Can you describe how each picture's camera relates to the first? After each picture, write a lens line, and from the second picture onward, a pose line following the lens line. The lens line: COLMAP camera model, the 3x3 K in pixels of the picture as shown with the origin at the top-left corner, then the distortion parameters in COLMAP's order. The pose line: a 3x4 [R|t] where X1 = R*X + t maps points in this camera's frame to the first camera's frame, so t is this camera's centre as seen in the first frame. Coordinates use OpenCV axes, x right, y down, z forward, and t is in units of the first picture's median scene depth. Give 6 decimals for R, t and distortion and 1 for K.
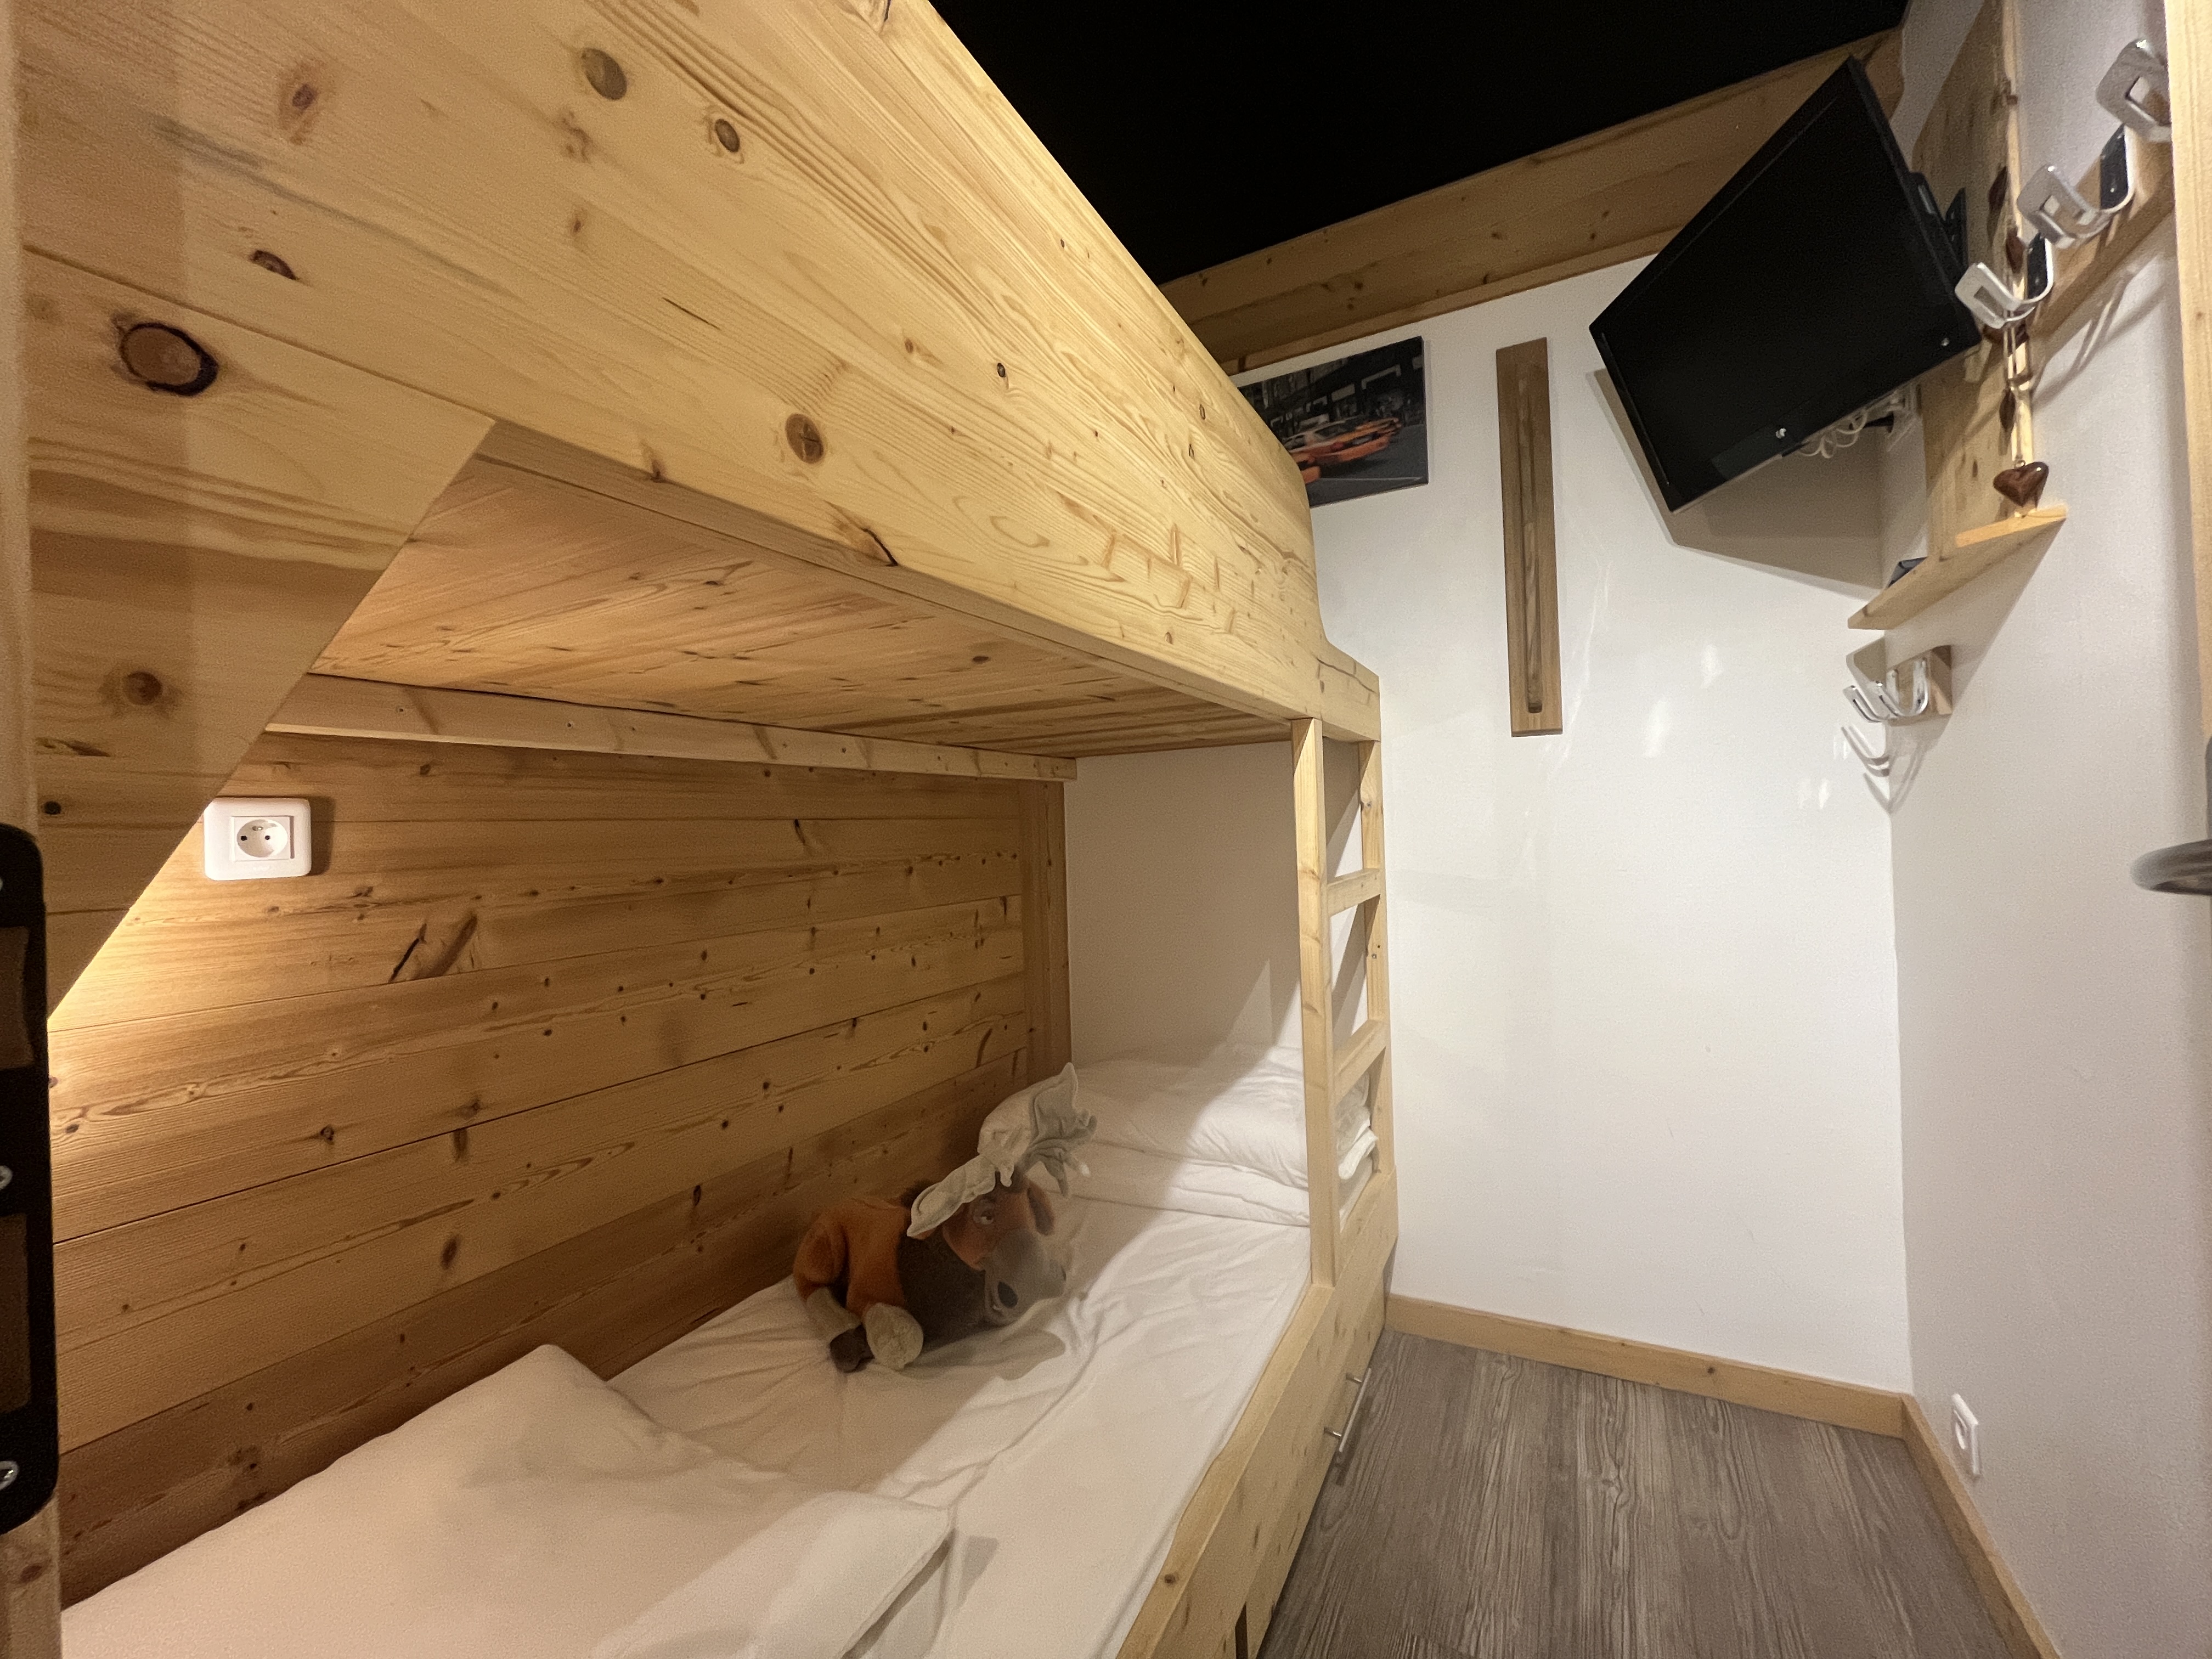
lens RADIAL K [[907.9, 0, 1108.9], [0, 907.9, 825.9], [0, 0, 1]] dist [0.002154, -0.000031]
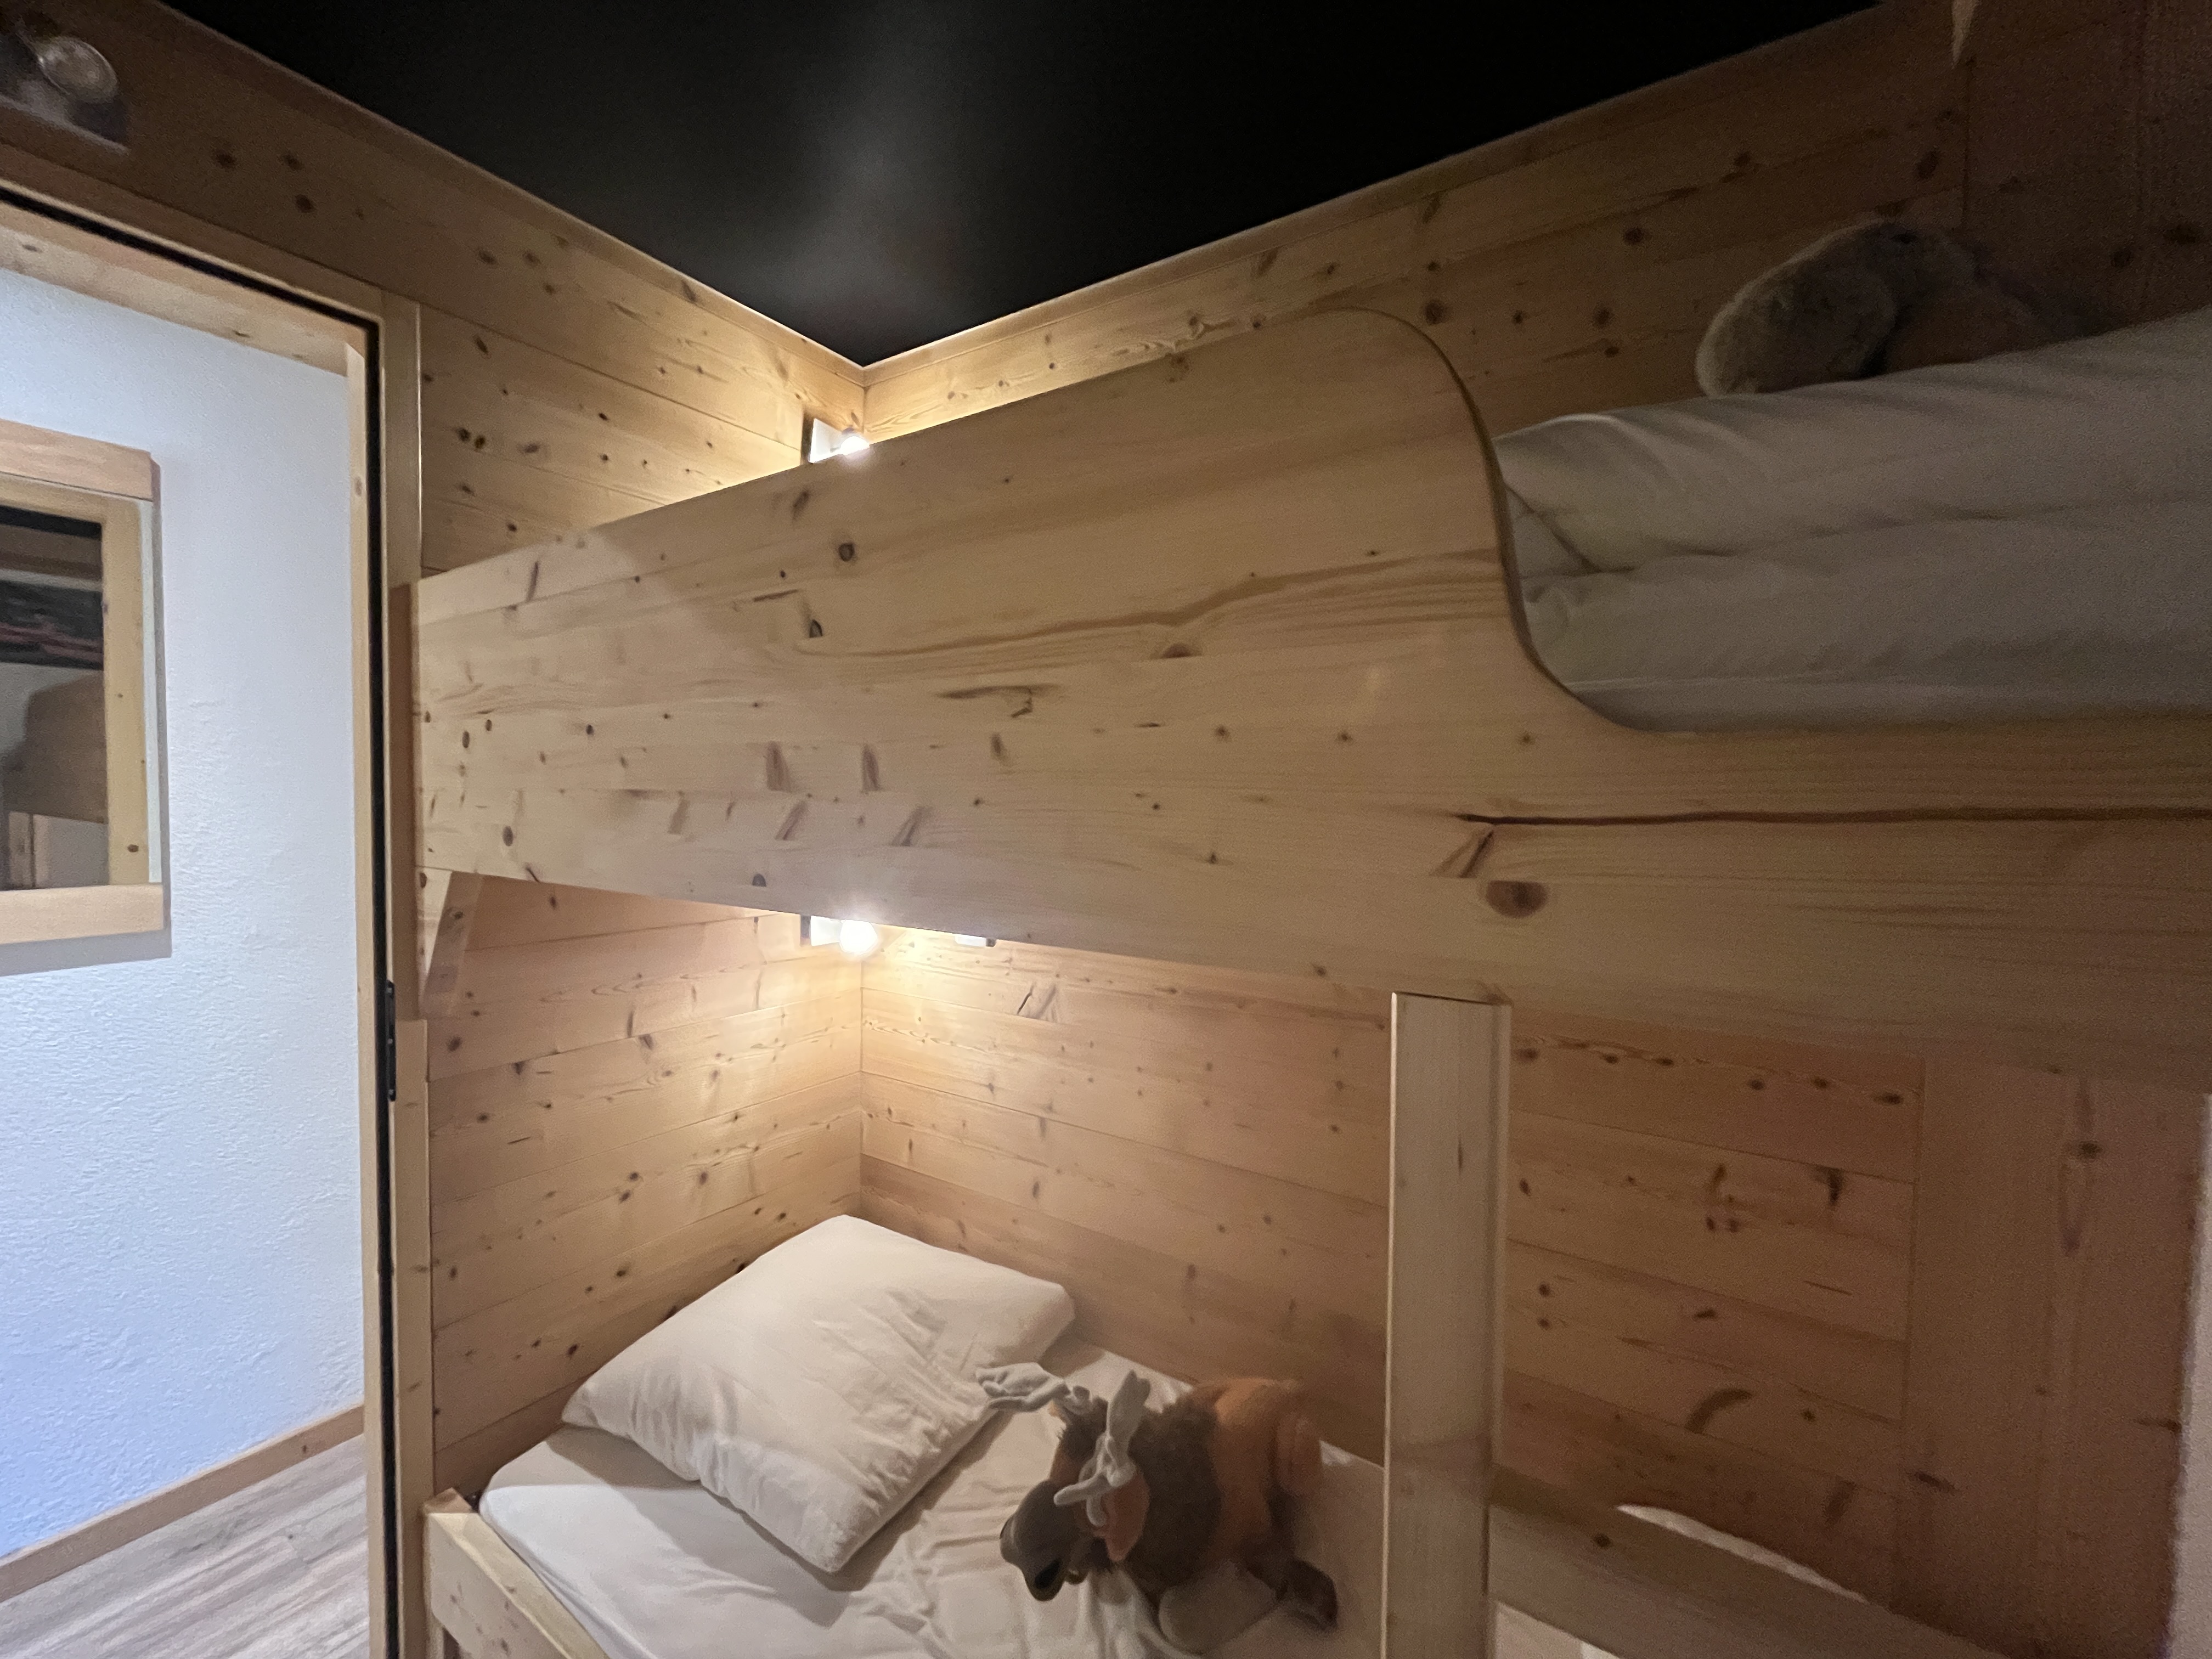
lens RADIAL K [[907.9, 0, 1108.9], [0, 907.9, 825.9], [0, 0, 1]] dist [0.002154, -0.000031]
pose [[-0.099695, 0.071184, -0.992468, 0.566059], [-0.002962, 0.997412, 0.071836, -0.202152], [0.995014, 0.010101, -0.099227, 0.891008]]
